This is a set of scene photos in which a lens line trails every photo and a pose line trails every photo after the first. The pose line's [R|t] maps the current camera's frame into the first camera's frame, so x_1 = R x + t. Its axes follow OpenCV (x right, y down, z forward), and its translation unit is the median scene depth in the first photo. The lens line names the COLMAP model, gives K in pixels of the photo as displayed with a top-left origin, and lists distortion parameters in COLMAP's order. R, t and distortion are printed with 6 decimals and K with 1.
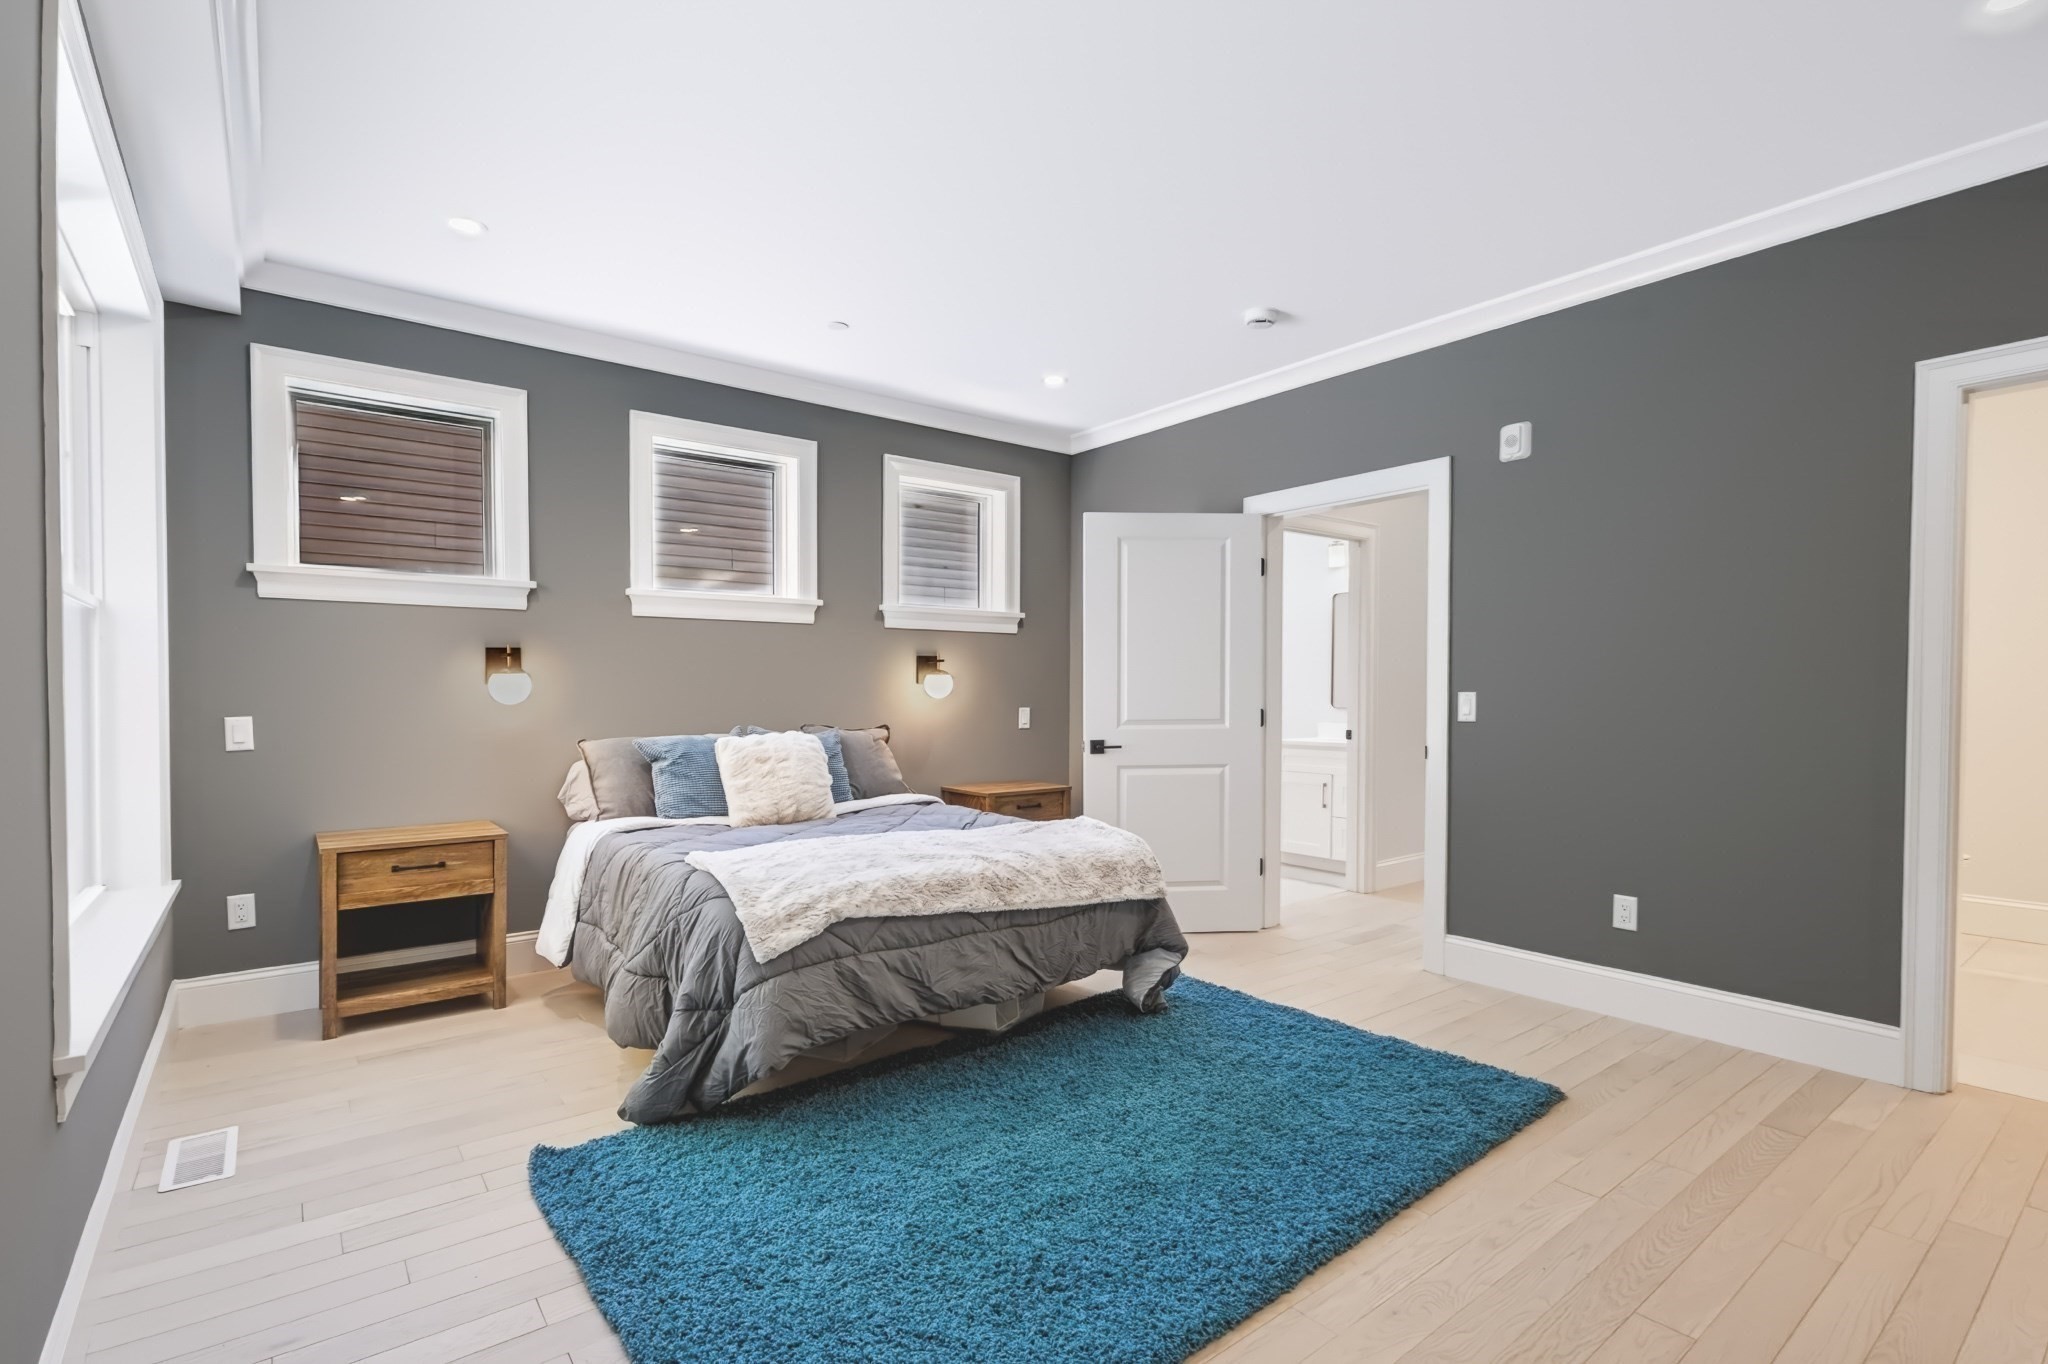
lens RADIAL K [[962.4, 0, 1031.6], [0, 962.4, 709.7], [0, 0, 1]] dist [0.024562, -0.000501]
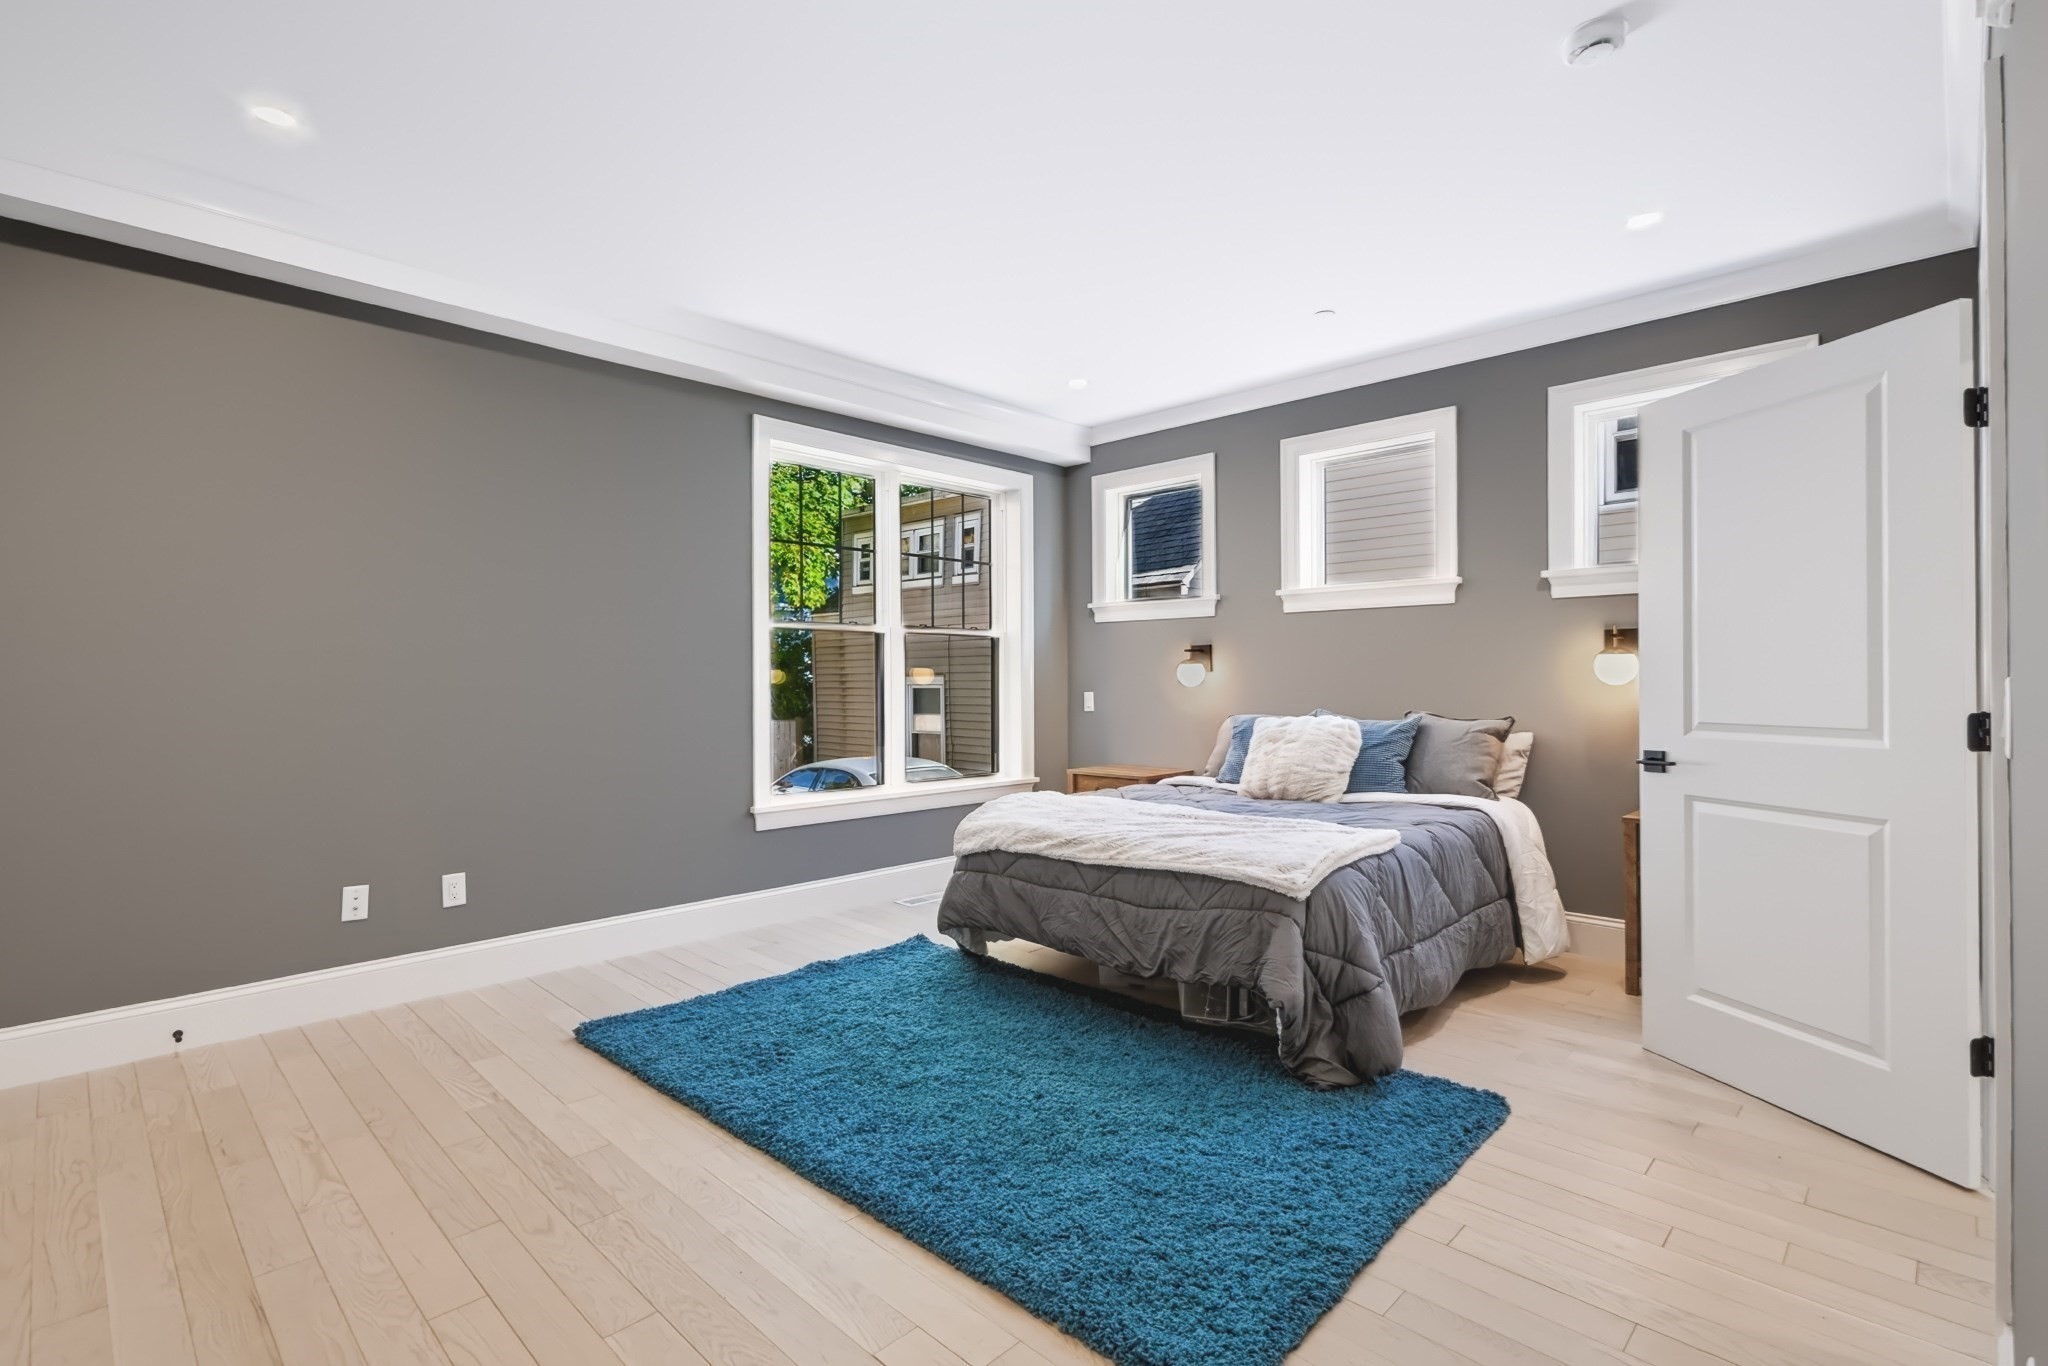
lens RADIAL K [[951.3, 0, 1029.4], [0, 951.3, 691.5], [0, 0, 1]] dist [0.002598, 0.000064]
pose [[0.136104, 0.012953, -0.990610, 0.646016], [-0.017550, 0.999789, 0.010662, -0.007834], [0.990539, 0.015935, 0.136303, 0.496191]]
